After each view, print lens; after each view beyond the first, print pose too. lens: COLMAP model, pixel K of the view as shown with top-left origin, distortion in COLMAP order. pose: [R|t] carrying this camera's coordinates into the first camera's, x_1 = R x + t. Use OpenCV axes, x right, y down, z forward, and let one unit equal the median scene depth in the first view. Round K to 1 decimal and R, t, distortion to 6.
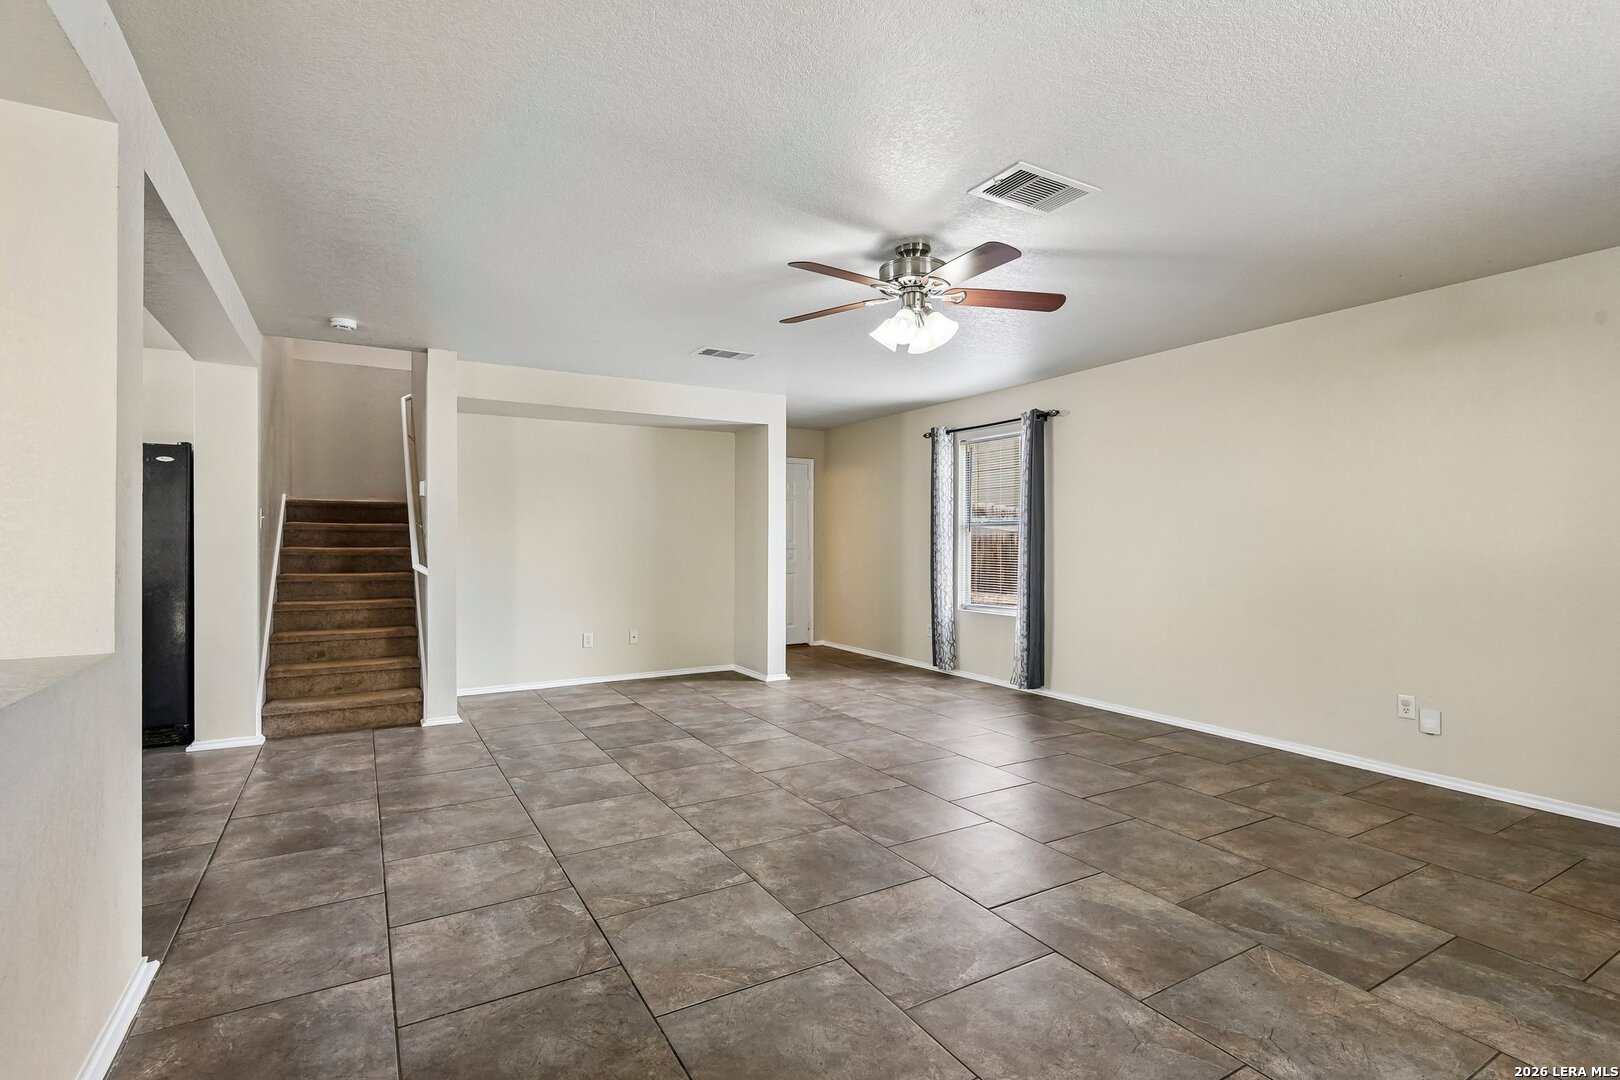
lens RADIAL K [[763.4, 0, 807.7], [0, 763.4, 543.2], [0, 0, 1]] dist [0.005007, -0.006139]
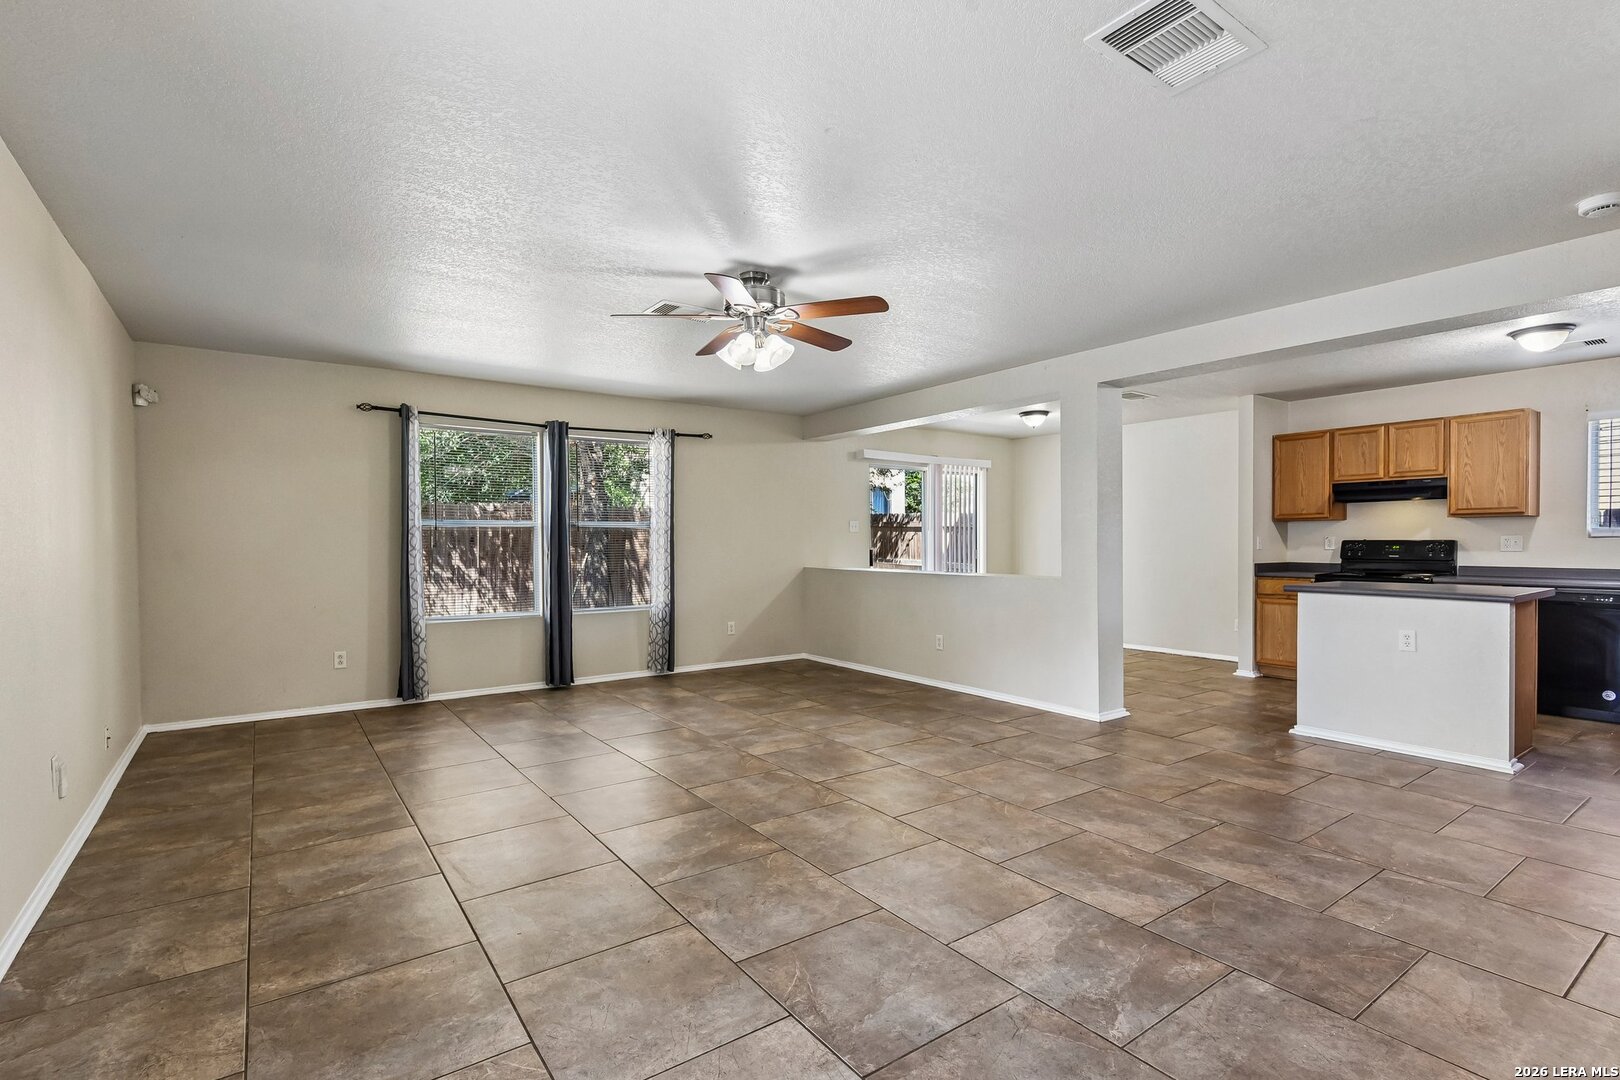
lens RADIAL K [[757.1, 0, 802.7], [0, 757.1, 553.2], [0, 0, 1]] dist [0.009709, -0.005761]
pose [[-0.995786, 0.004254, -0.091605, 0.164631], [0.002080, 0.999714, 0.023813, -0.010601], [0.091680, 0.023522, -0.995511, 2.029429]]
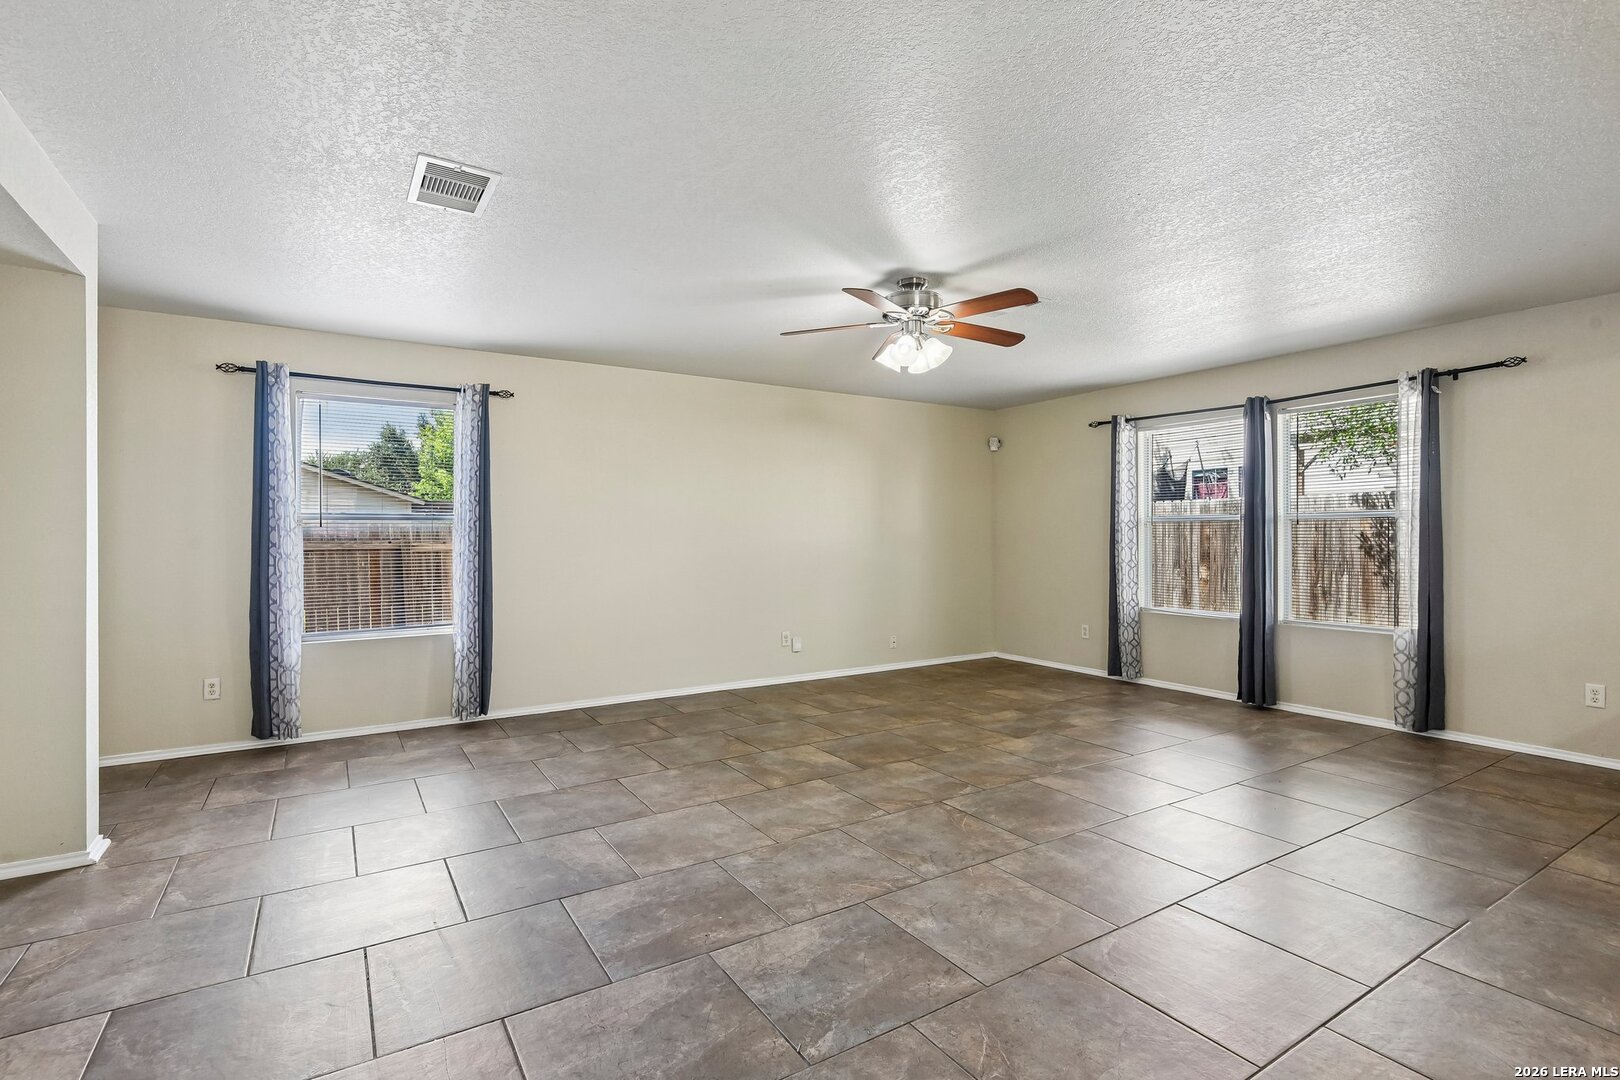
lens RADIAL K [[763.4, 0, 801.9], [0, 763.4, 535.5], [0, 0, 1]] dist [0.005007, -0.006139]
pose [[-0.028838, 0.000106, 0.999584, -0.962945], [0.008269, 0.999966, 0.000133, -0.006875], [-0.999550, 0.008270, -0.028838, 1.155774]]
